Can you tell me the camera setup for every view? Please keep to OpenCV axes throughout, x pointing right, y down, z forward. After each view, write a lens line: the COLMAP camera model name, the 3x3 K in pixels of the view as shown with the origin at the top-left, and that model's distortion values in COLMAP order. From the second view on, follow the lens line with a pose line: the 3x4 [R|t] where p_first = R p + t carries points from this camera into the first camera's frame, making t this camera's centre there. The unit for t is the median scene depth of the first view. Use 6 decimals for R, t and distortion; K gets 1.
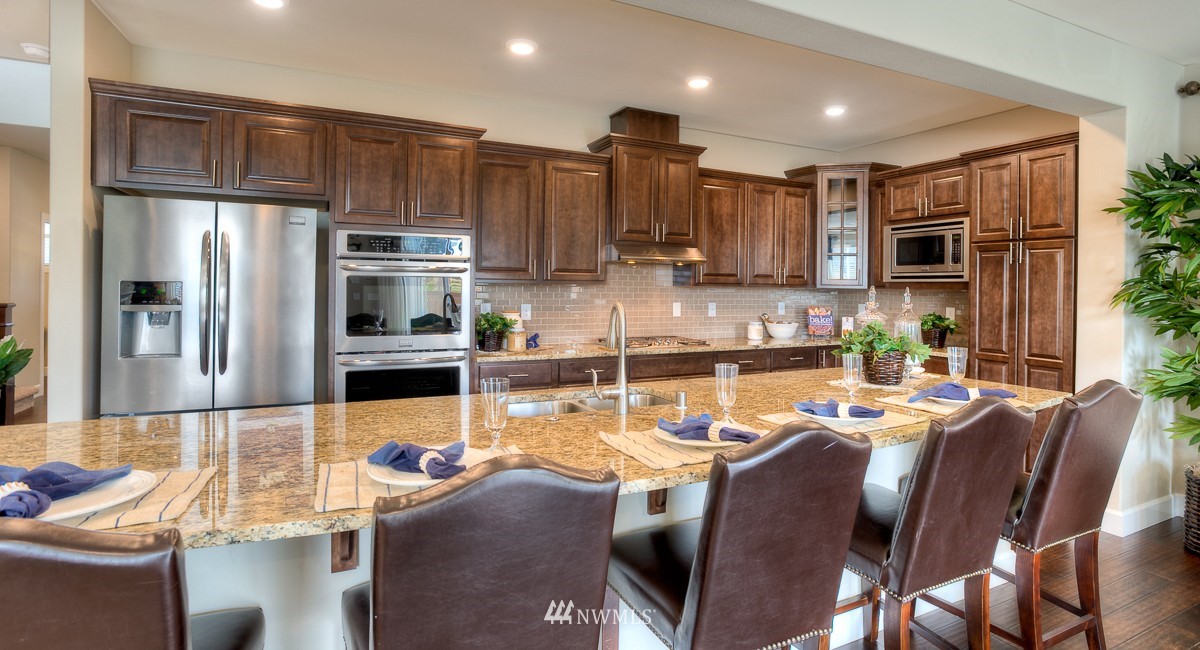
lens RADIAL K [[581.3, 0, 620.7], [0, 581.3, 288.6], [0, 0, 1]] dist [-0.054757, 0.032925]
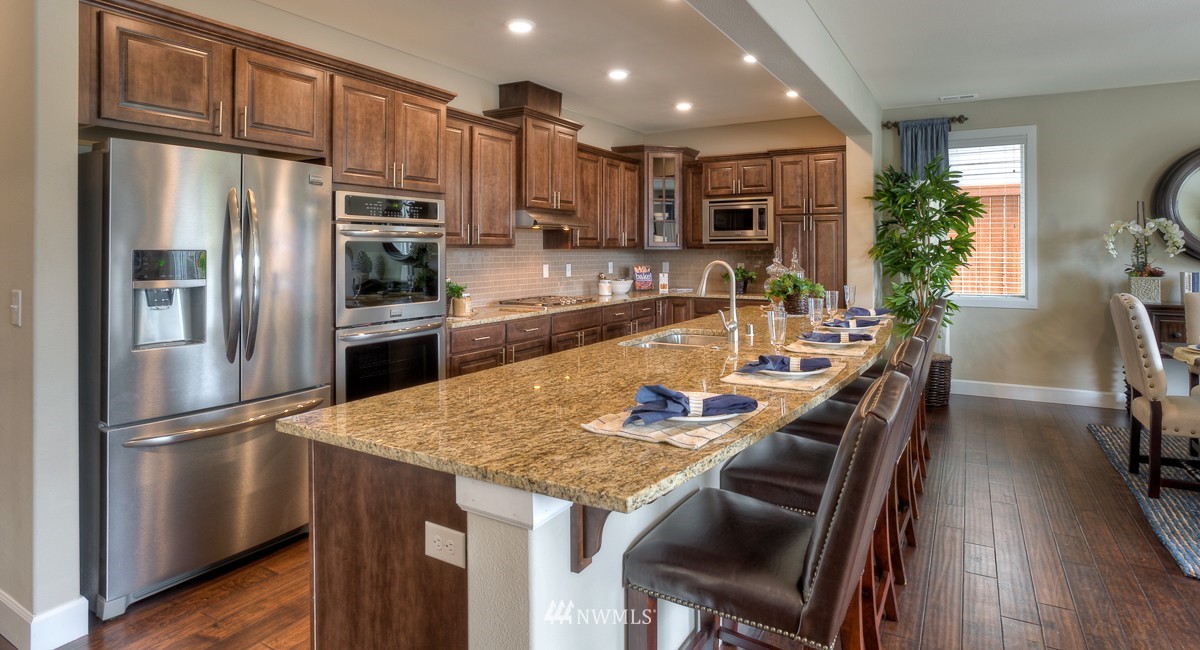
lens RADIAL K [[623.8, 0, 624.1], [0, 623.8, 245.4], [0, 0, 1]] dist [-0.037190, 0.000391]
pose [[0.830178, -0.008239, 0.557438, -0.508062], [0.013049, 0.999904, -0.004654, -0.004749], [-0.557346, 0.011137, 0.830206, -0.042120]]
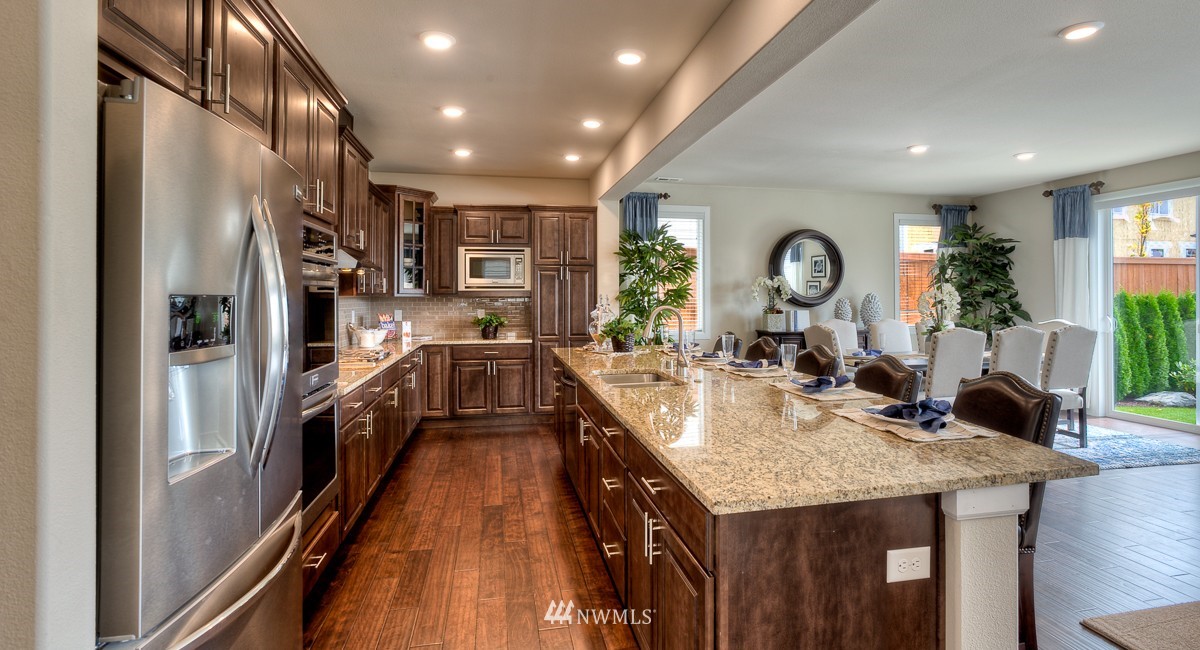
lens RADIAL K [[581.3, 0, 620.7], [0, 581.3, 288.6], [0, 0, 1]] dist [-0.054757, 0.032925]
pose [[0.251924, 0.000908, 0.967747, -0.780172], [0.009858, 0.999945, -0.003504, -0.009739], [-0.967697, 0.010423, 0.251901, 0.378338]]
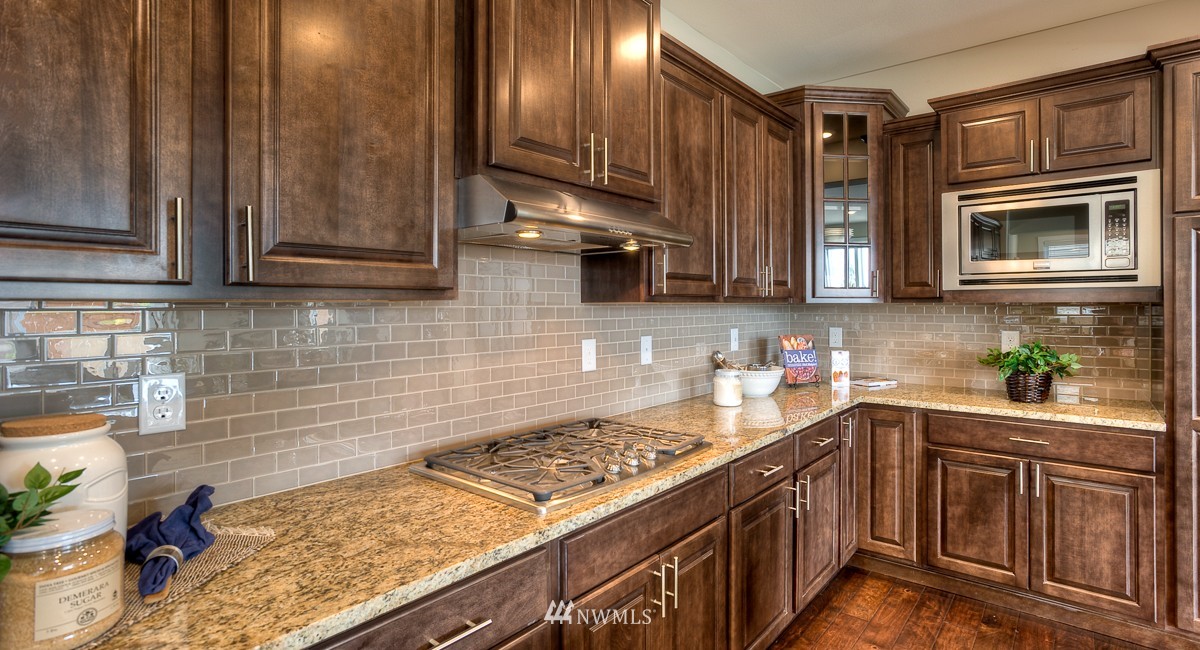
lens RADIAL K [[572.8, 0, 613.1], [0, 572.8, 304.8], [0, 0, 1]] dist [-0.050829, 0.024916]
pose [[0.918819, -0.014548, 0.394410, -0.073677], [0.015667, 0.999877, 0.000381, -0.003224], [-0.394367, 0.005829, 0.918934, 0.699114]]
